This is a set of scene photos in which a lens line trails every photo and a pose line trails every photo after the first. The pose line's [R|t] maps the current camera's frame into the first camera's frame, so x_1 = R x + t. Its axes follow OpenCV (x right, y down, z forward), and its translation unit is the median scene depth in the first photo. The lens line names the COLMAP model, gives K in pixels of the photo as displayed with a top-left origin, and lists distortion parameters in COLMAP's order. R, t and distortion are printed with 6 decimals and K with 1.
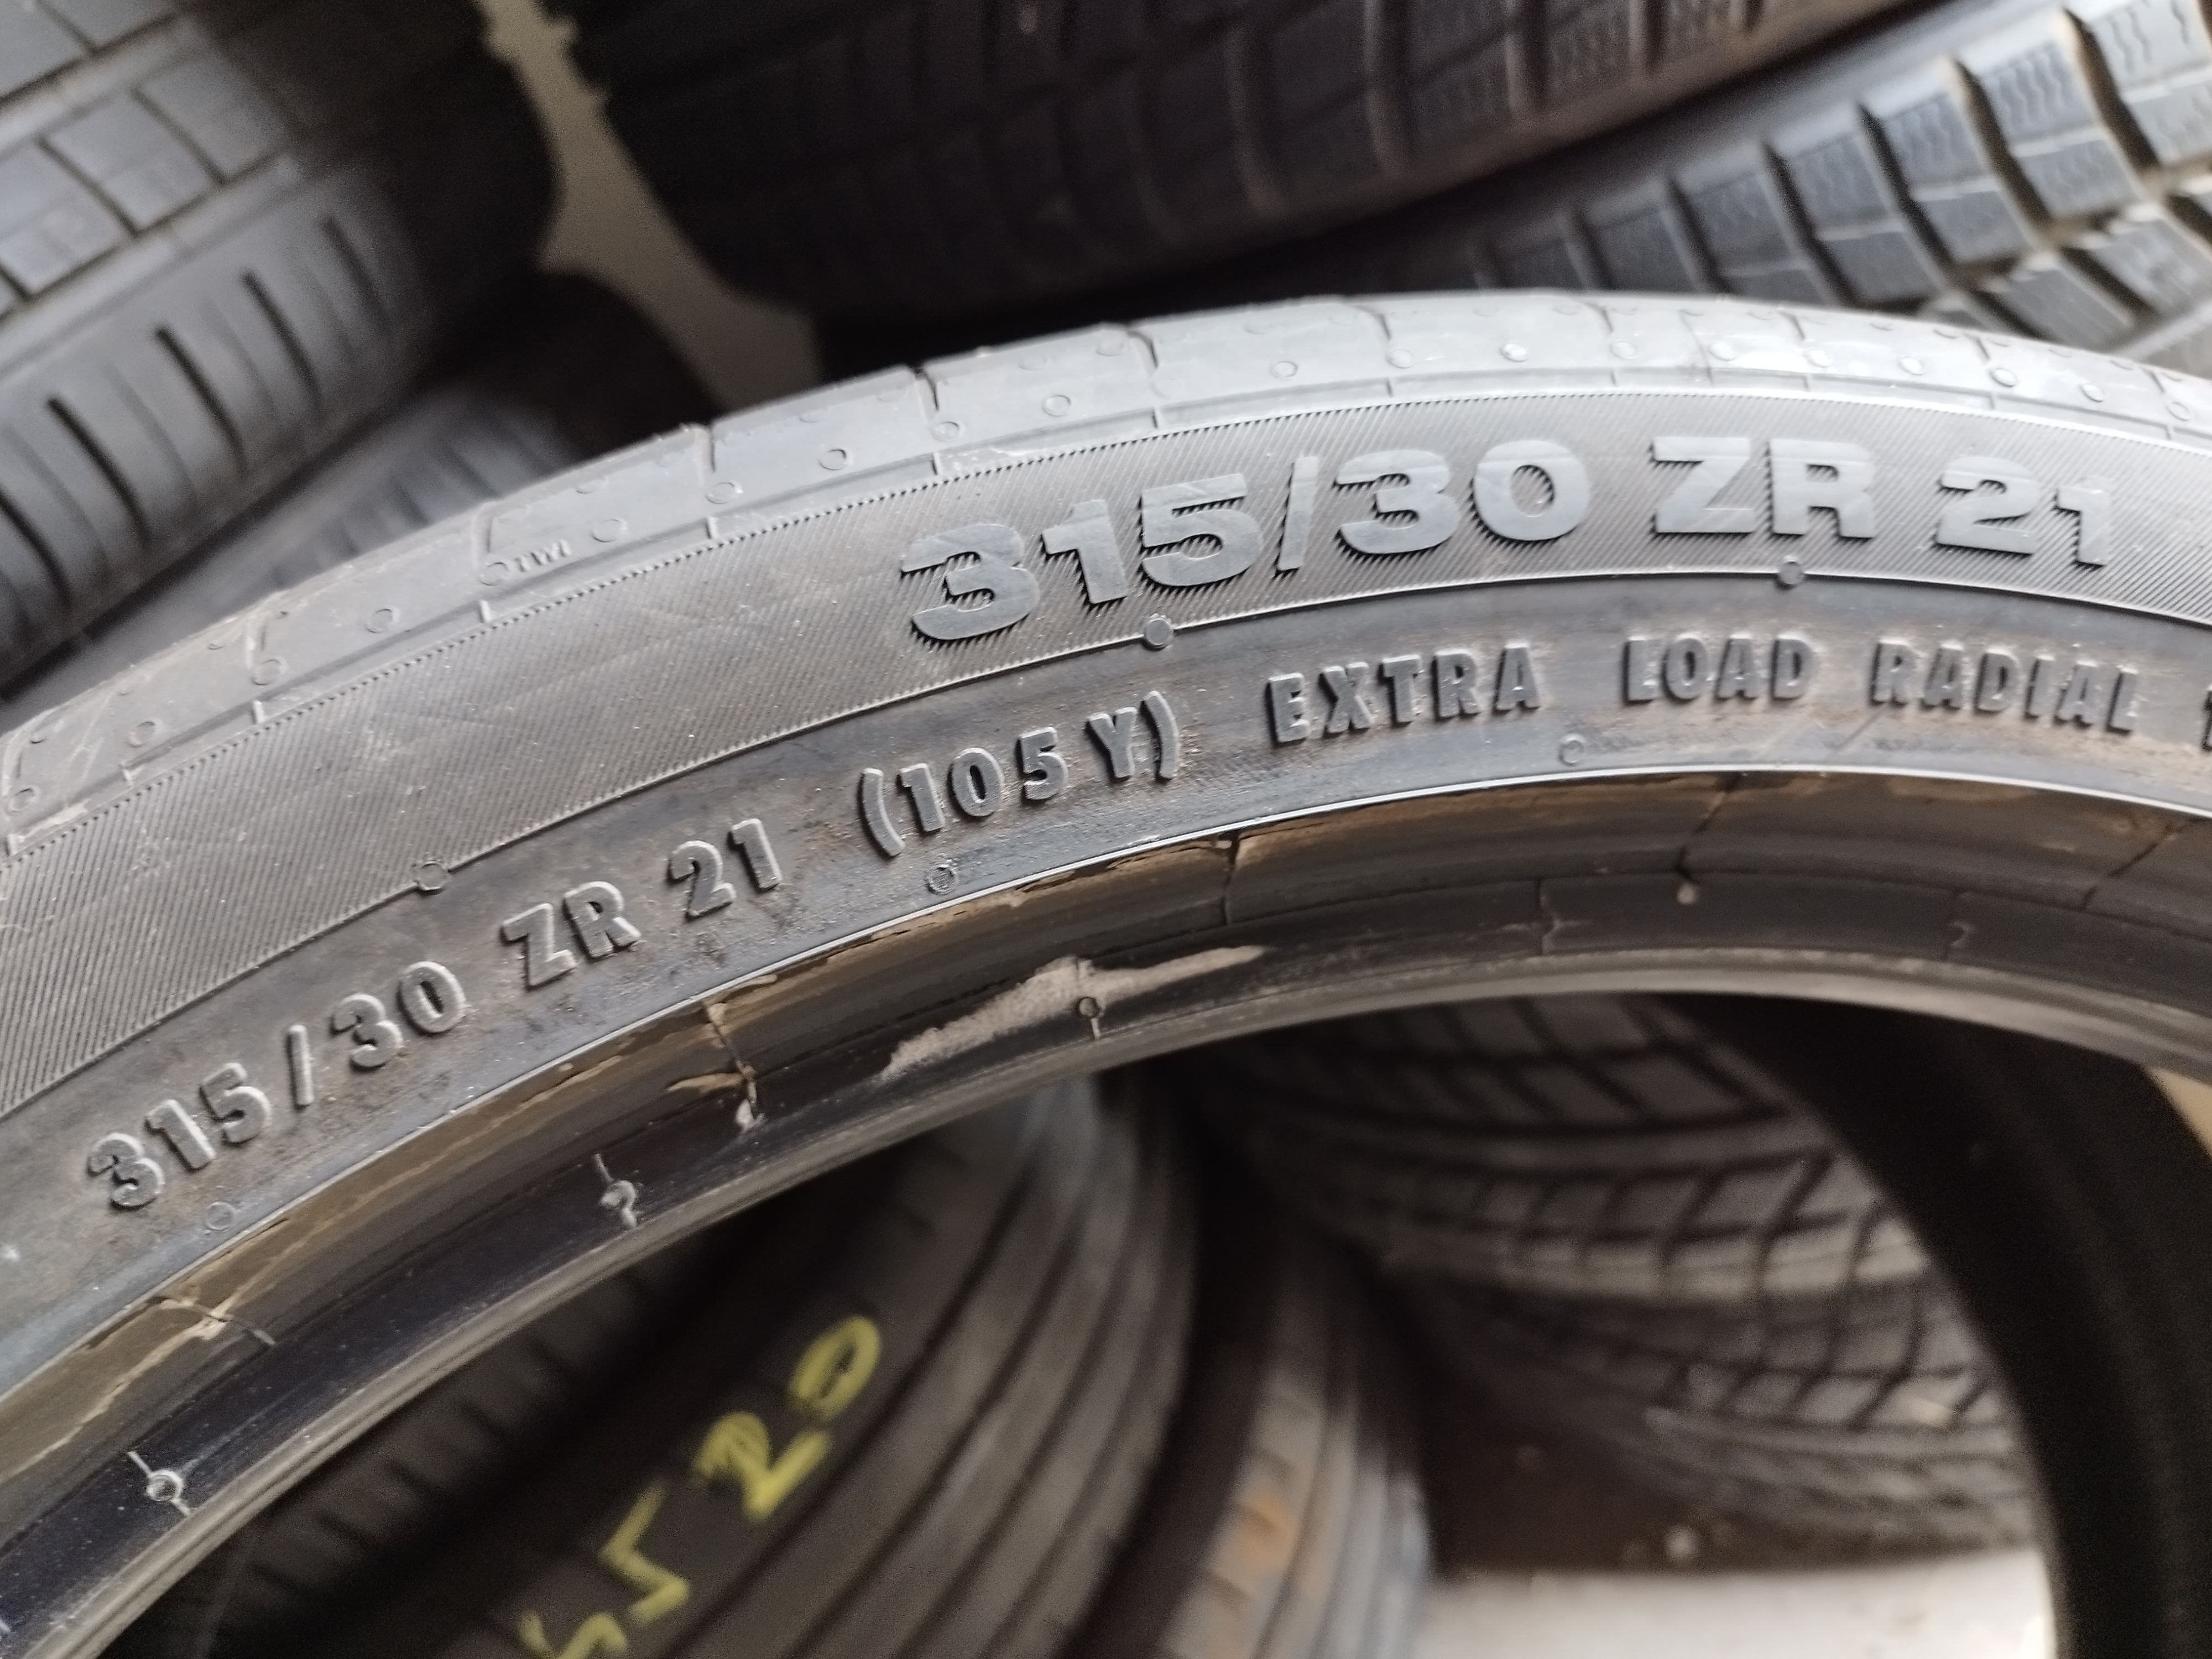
lens RADIAL K [[1653.9, 0, 1118.1], [0, 1653.9, 827.3], [0, 0, 1]] dist [-0.043922, 0.016454]
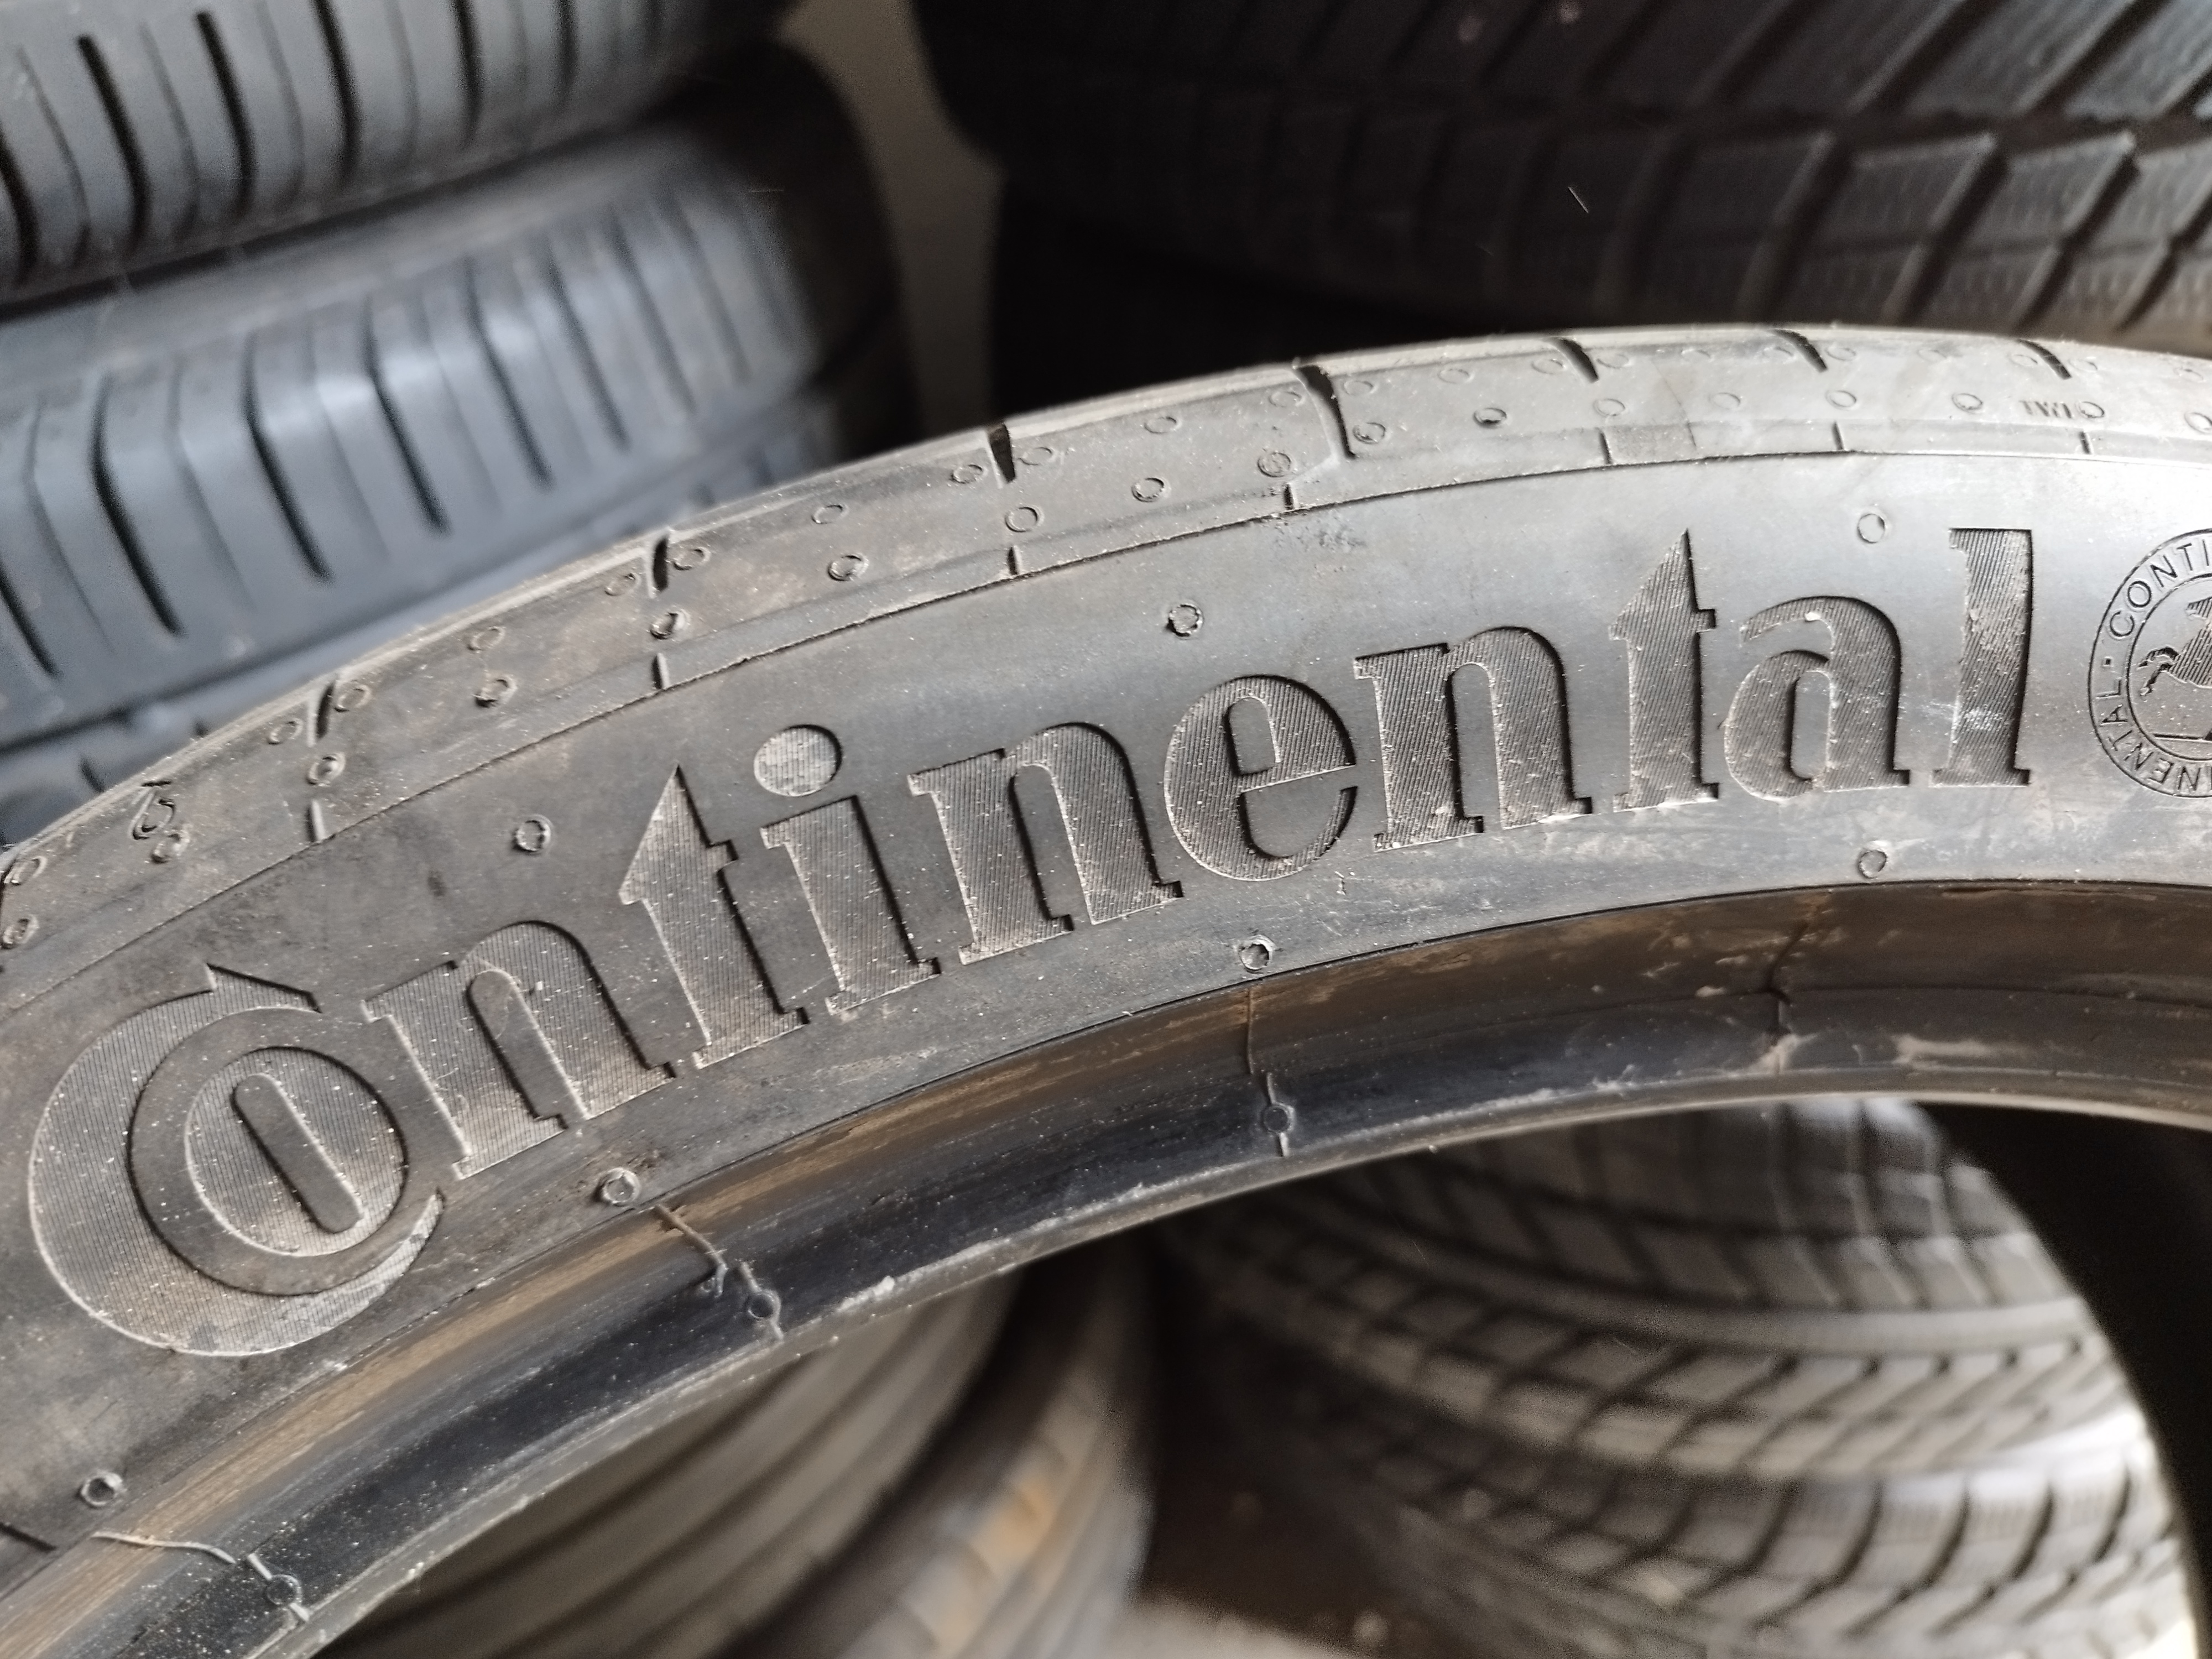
lens RADIAL K [[1653.9, 0, 1099.3], [0, 1653.9, 819.9], [0, 0, 1]] dist [-0.043922, 0.016454]
pose [[0.931791, 0.336001, 0.137362, -0.169087], [-0.341179, 0.939873, 0.015357, -0.001108], [-0.123943, -0.061174, 0.990402, 0.040543]]
